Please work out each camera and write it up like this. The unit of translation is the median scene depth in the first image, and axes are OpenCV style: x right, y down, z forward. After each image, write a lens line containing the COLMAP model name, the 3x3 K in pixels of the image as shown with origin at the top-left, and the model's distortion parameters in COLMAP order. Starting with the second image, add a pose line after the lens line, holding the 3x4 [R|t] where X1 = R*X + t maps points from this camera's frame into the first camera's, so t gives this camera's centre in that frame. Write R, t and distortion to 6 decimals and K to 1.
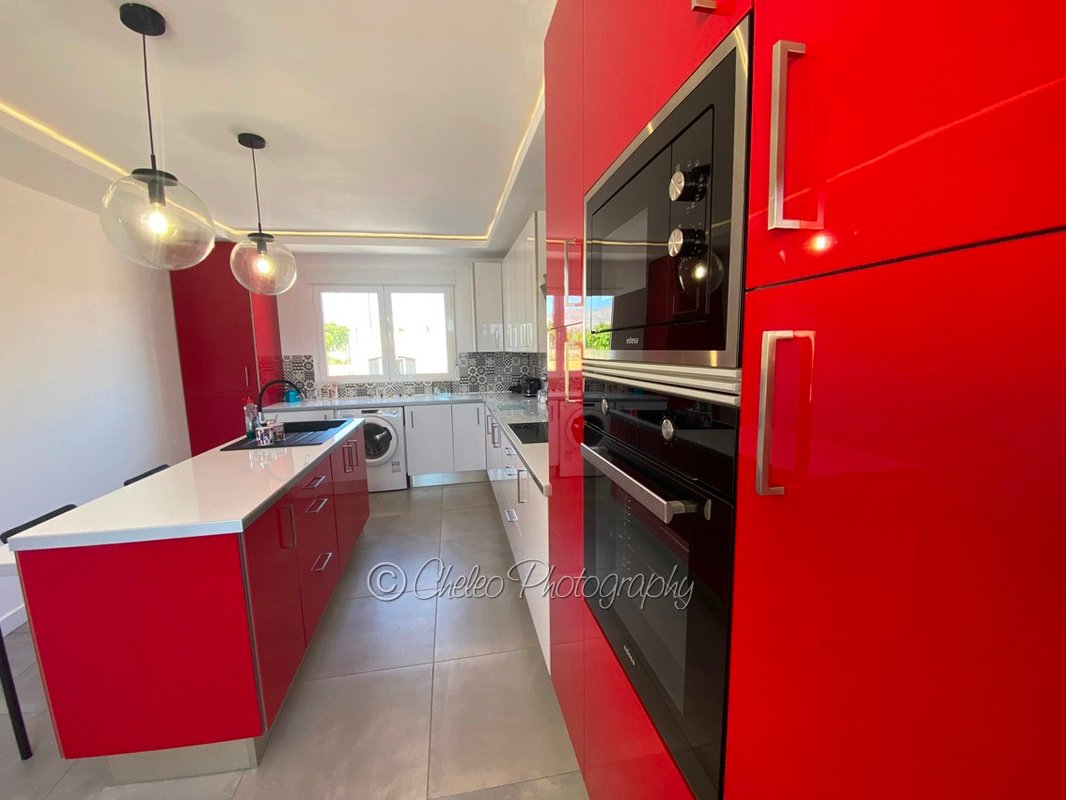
lens RADIAL K [[428.7, 0, 531.1], [0, 428.7, 407.7], [0, 0, 1]] dist [0.041507, -0.032631]
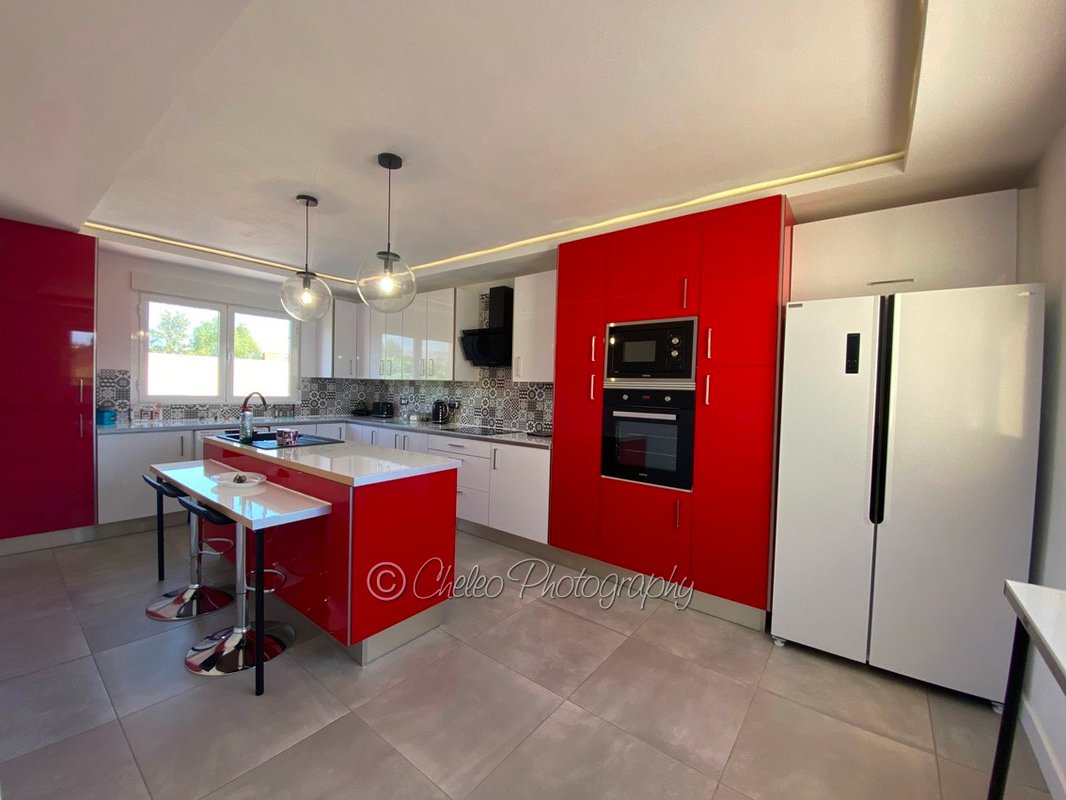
lens RADIAL K [[431.1, 0, 531.3], [0, 431.1, 402.1], [0, 0, 1]] dist [0.026117, -0.023088]
pose [[0.746182, 0.021886, 0.665382, -0.477568], [0.048484, 0.995019, -0.087100, 0.053814], [-0.663974, 0.097253, 0.741404, -0.154774]]
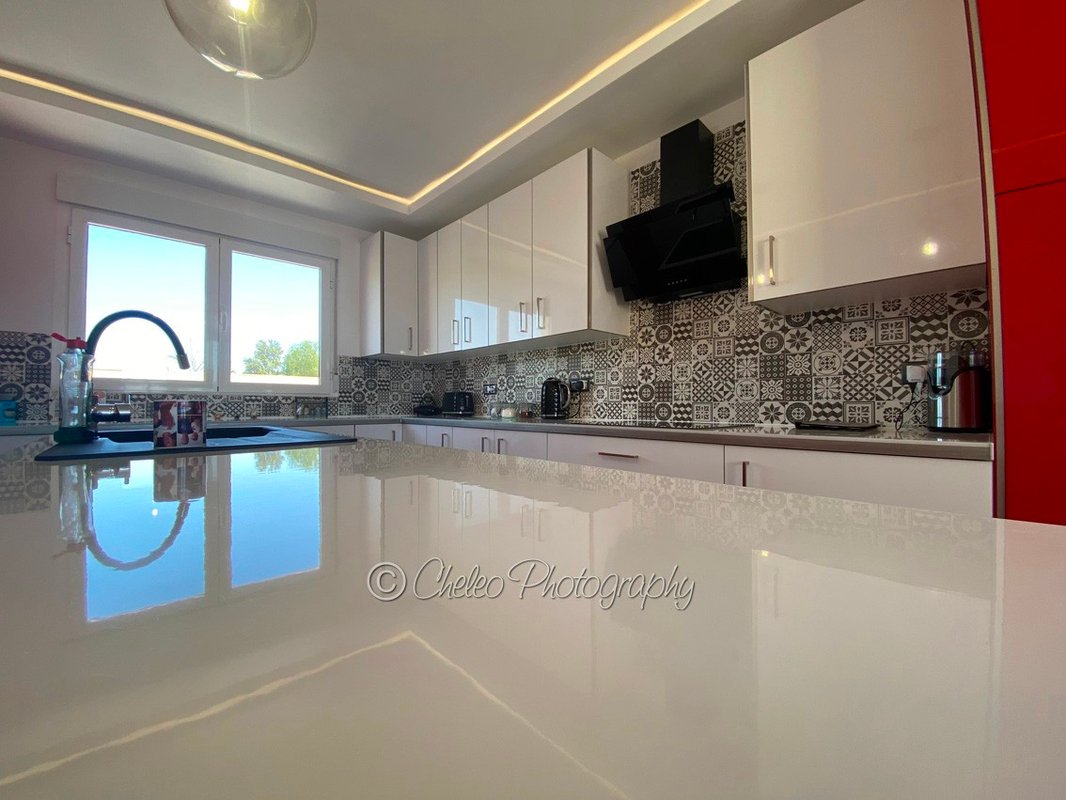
lens RADIAL K [[431.1, 0, 531.3], [0, 431.1, 402.1], [0, 0, 1]] dist [0.026117, -0.023088]
pose [[0.843400, 0.022060, 0.536833, -0.295266], [0.058373, 0.989480, -0.132367, 0.056870], [-0.534105, 0.142975, 0.833241, 0.285023]]
